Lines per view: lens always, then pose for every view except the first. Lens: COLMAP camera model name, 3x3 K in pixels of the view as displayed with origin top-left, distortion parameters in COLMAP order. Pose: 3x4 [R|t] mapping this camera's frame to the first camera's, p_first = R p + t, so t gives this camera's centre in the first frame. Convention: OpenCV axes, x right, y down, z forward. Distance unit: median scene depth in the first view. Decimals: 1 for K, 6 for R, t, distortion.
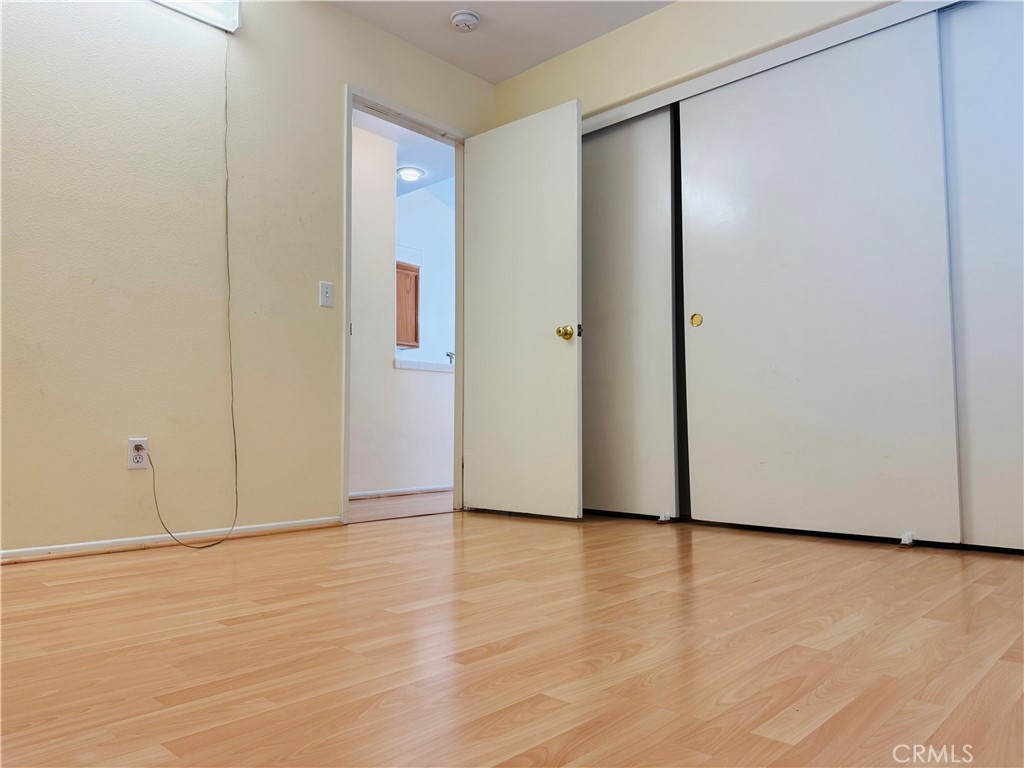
lens RADIAL K [[730.9, 0, 511.3], [0, 730.9, 386.9], [0, 0, 1]] dist [0.092189, -0.123841]
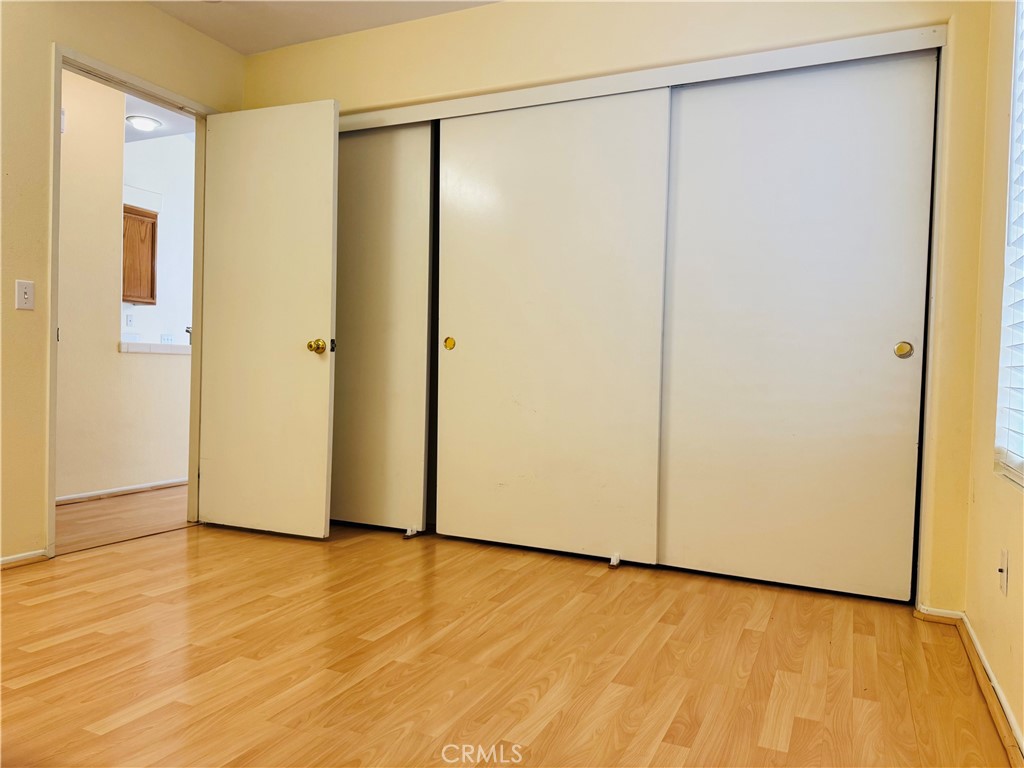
lens RADIAL K [[730.9, 0, 511.3], [0, 730.9, 386.9], [0, 0, 1]] dist [0.092189, -0.123841]
pose [[0.951337, 0.020149, 0.307492, 0.021630], [-0.050163, 0.994676, 0.090021, -0.123582], [-0.304041, -0.101065, 0.947283, 0.003376]]
